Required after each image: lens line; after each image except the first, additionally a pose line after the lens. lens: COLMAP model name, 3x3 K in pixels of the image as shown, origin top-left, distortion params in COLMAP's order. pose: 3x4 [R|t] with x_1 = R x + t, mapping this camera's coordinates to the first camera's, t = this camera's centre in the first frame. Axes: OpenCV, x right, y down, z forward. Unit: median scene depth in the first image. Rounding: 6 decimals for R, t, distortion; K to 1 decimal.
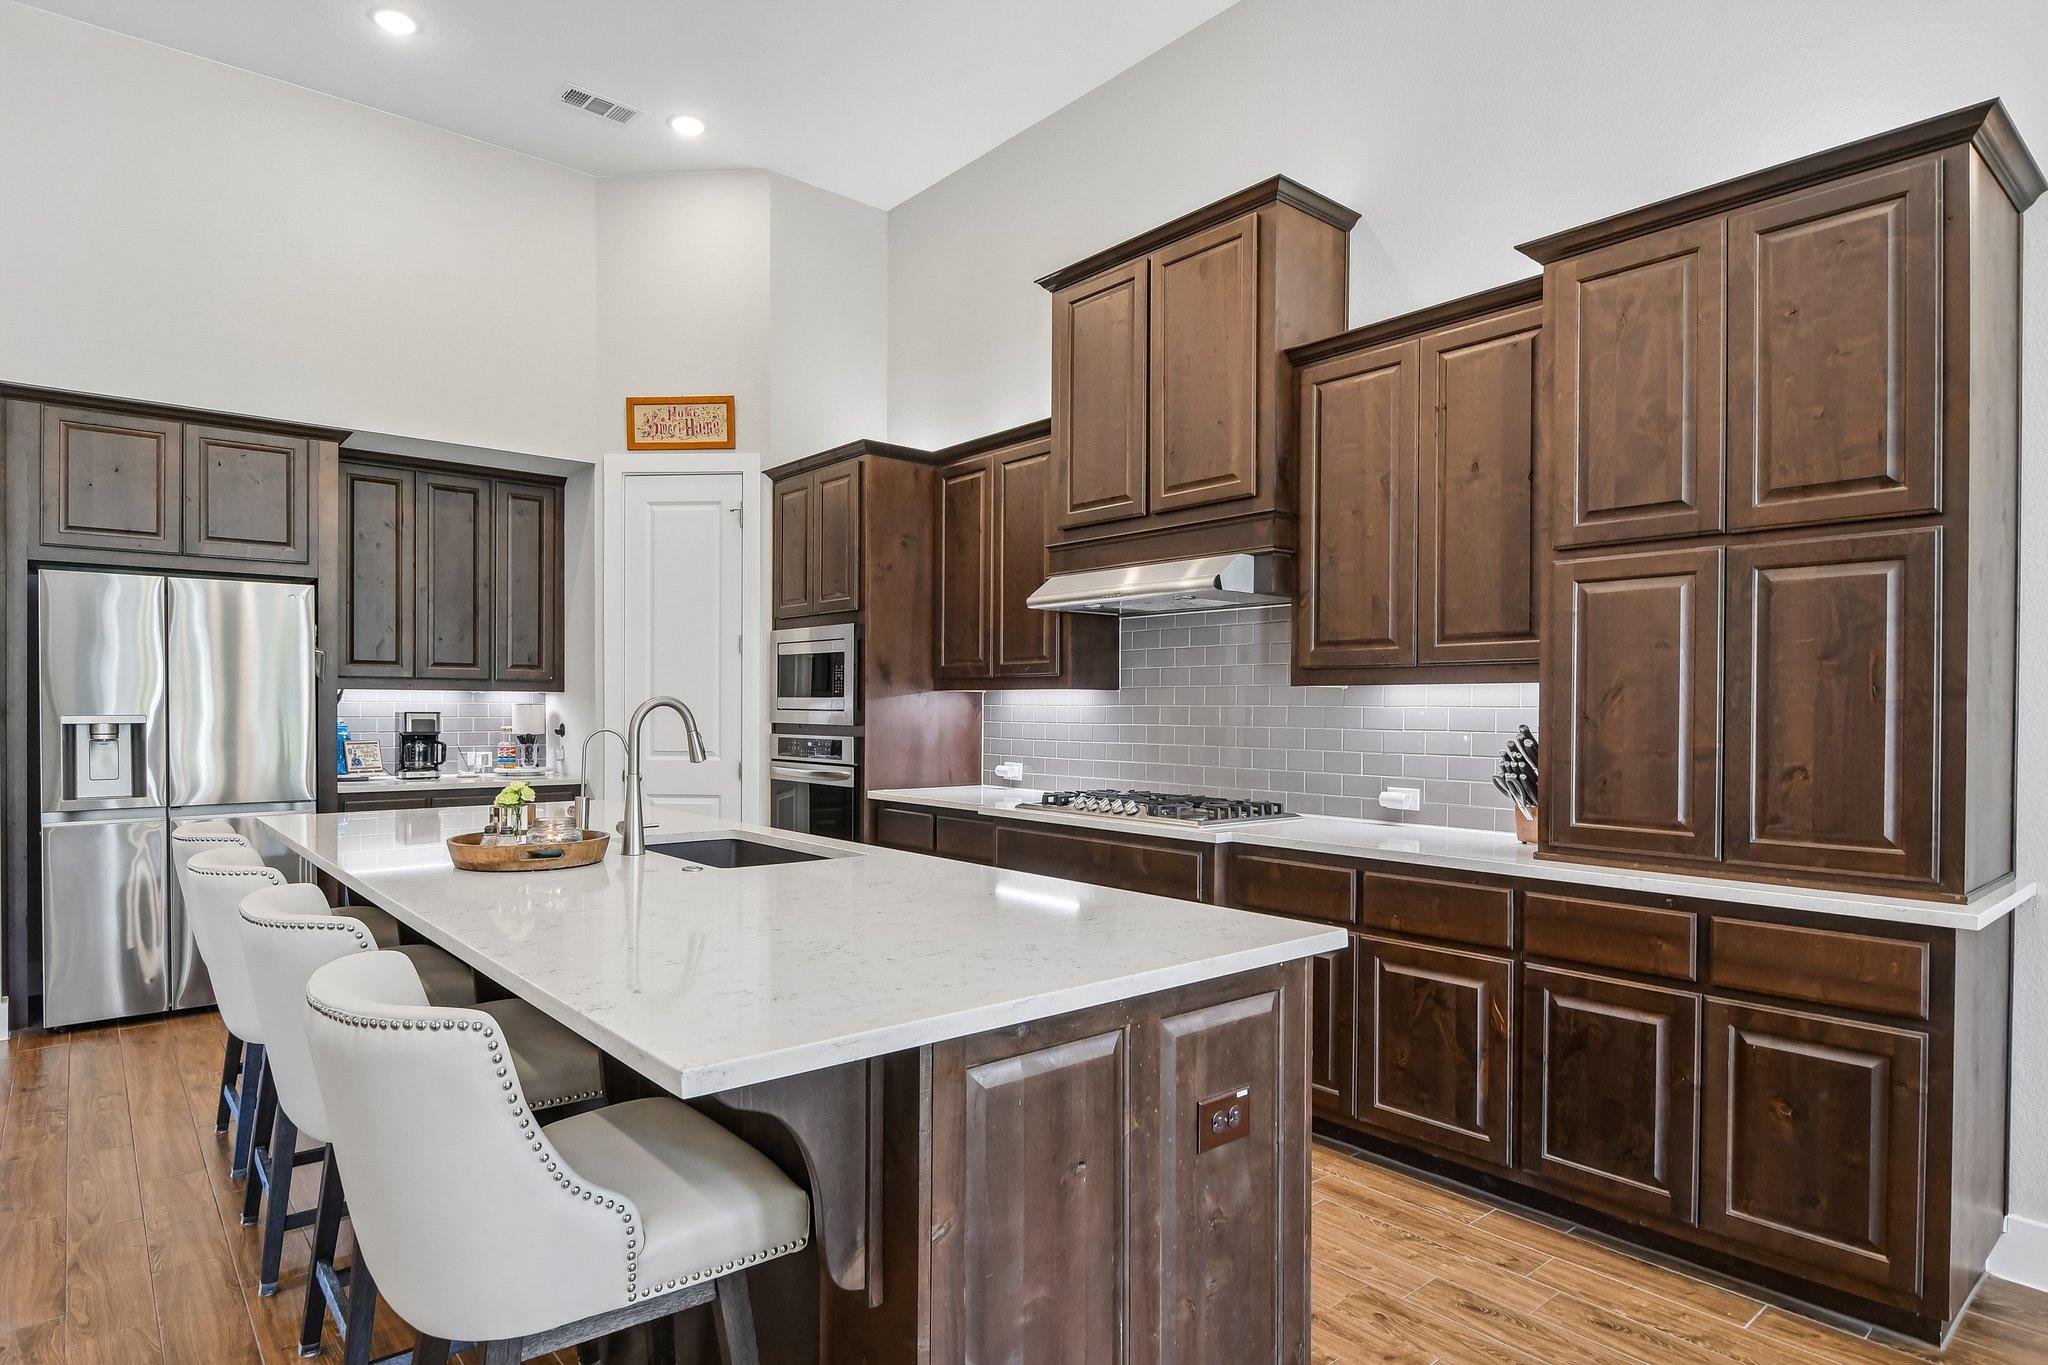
lens RADIAL K [[1112.2, 0, 989.2], [0, 1112.2, 713.9], [0, 0, 1]] dist [0.000049, -0.004382]
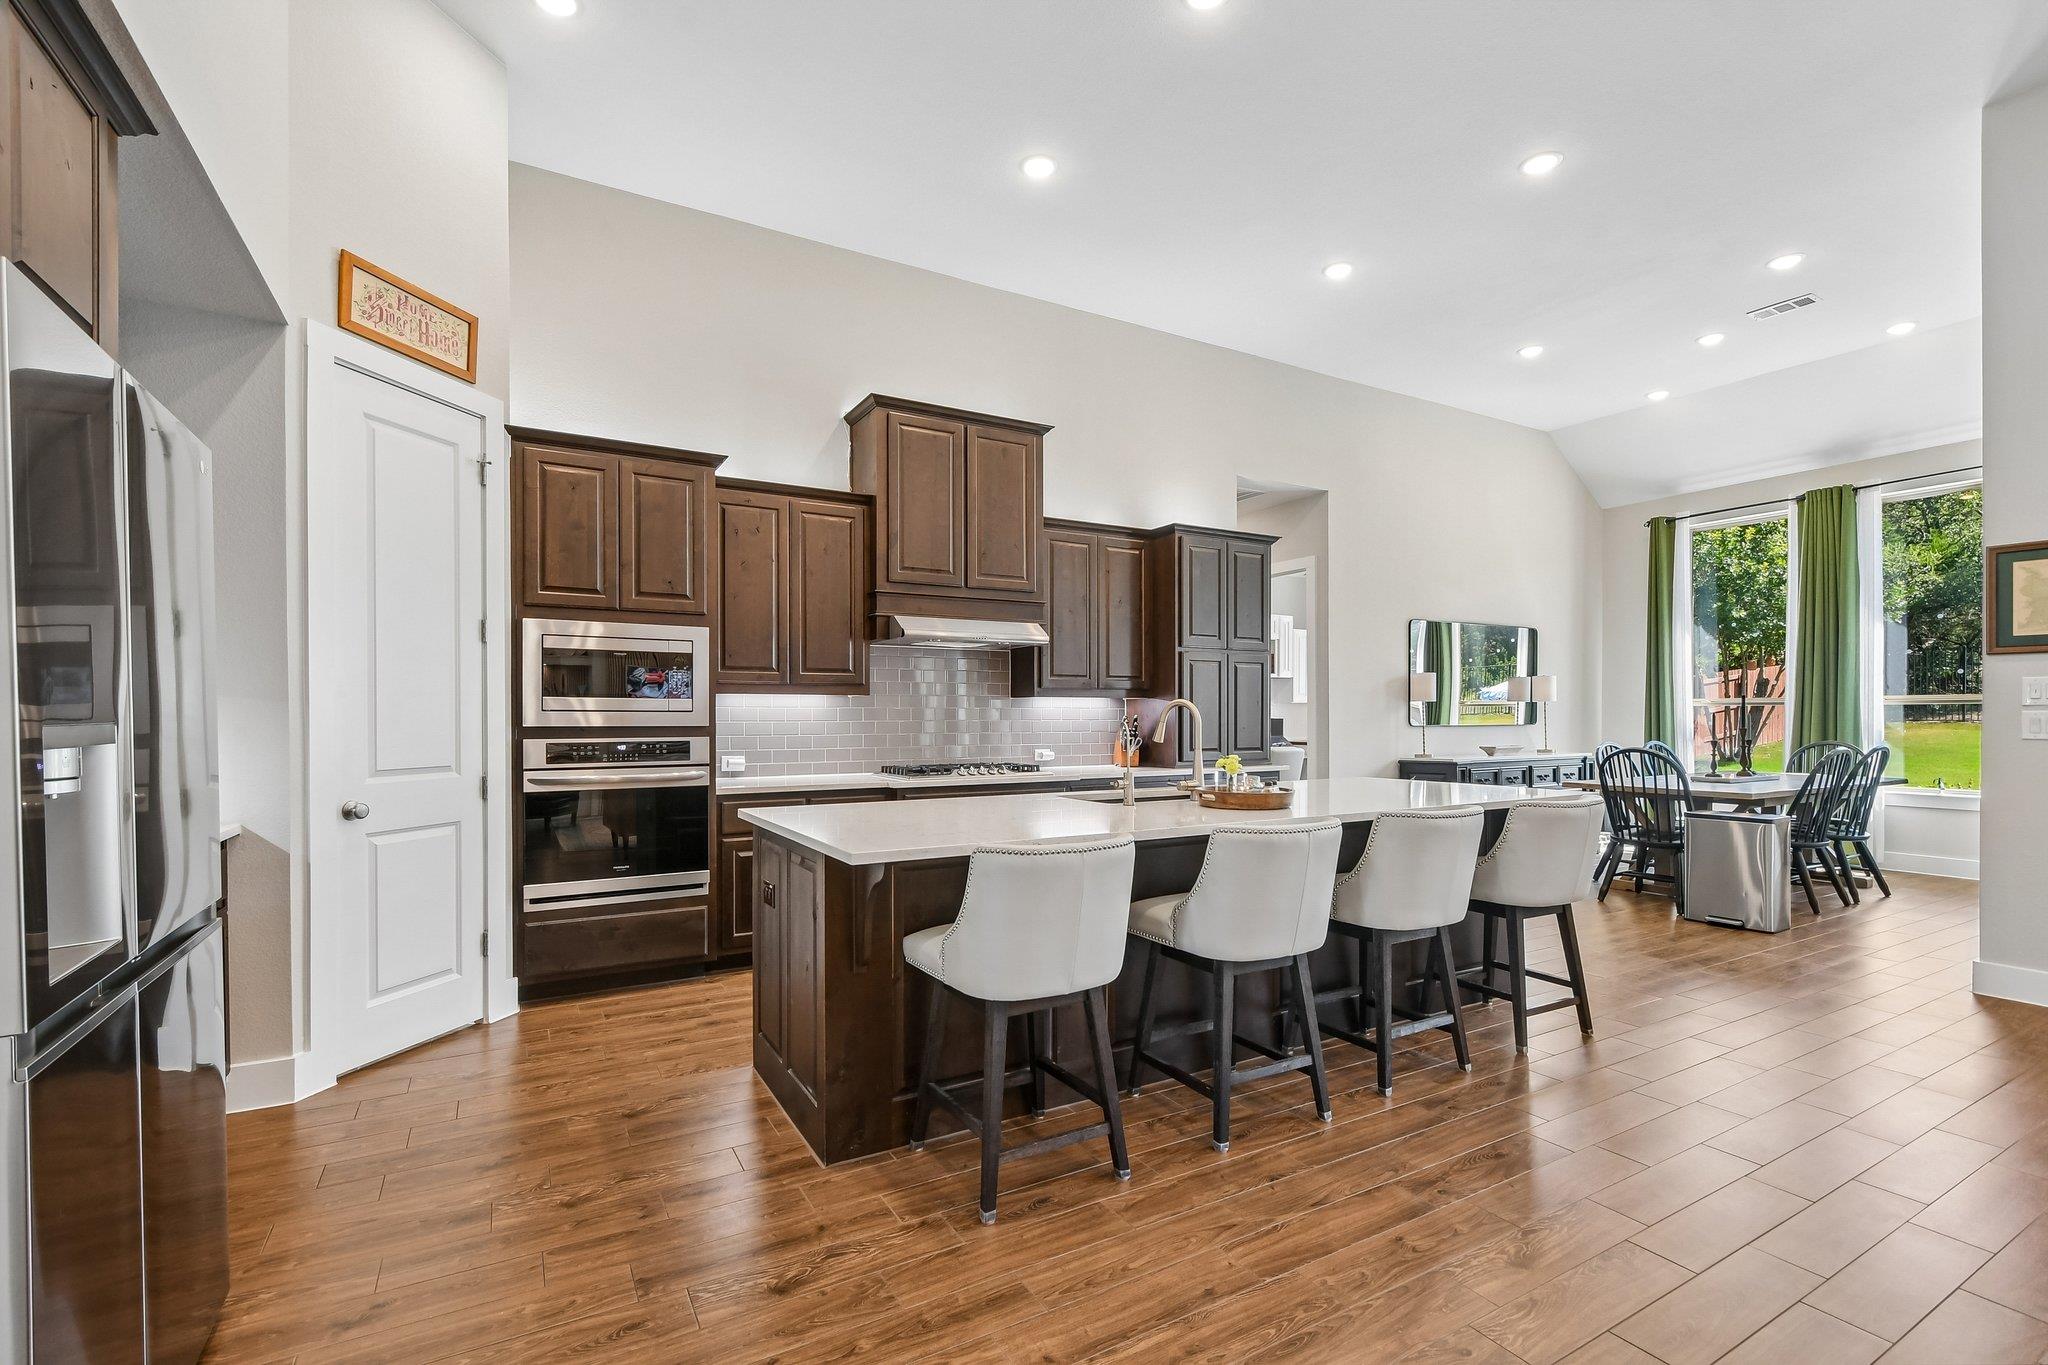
lens RADIAL K [[895.6, 0, 1004.7], [0, 895.6, 716.2], [0, 0, 1]] dist [0.001653, -0.002564]
pose [[0.175797, -0.008331, 0.984391, -1.217194], [0.007468, 0.999947, 0.007129, -0.003799], [-0.984398, 0.006098, 0.175850, 0.787540]]
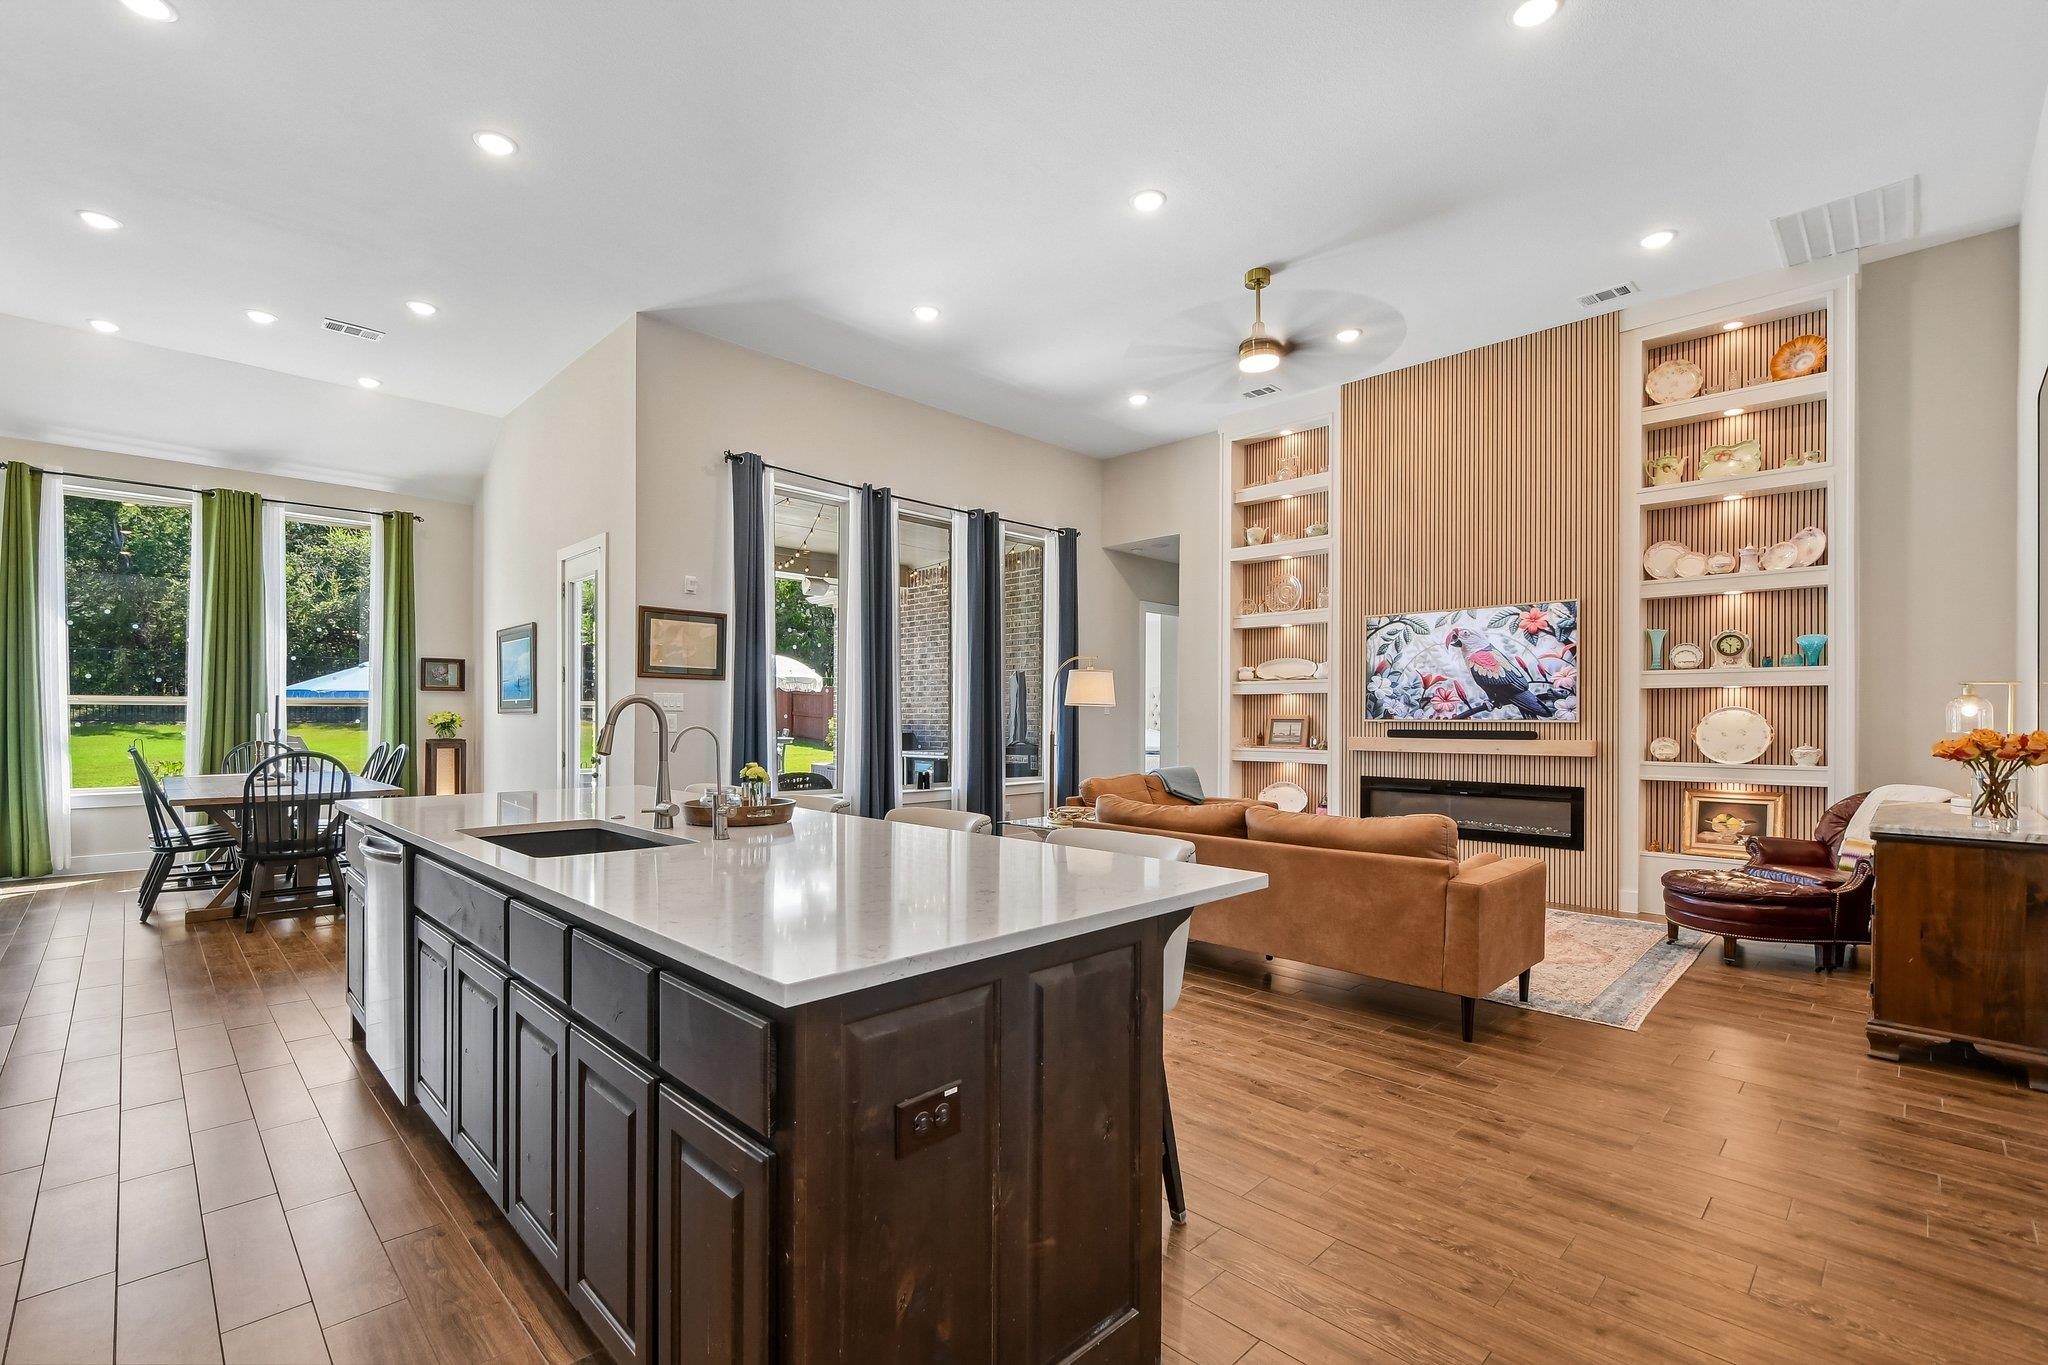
lens RADIAL K [[895.6, 0, 997.4], [0, 895.6, 719.4], [0, 0, 1]] dist [0.001653, -0.002564]
pose [[-0.996974, -0.009321, -0.077173, -0.451641], [-0.009932, 0.999922, 0.007536, -0.002750], [0.077097, 0.008279, -0.996989, 1.503200]]
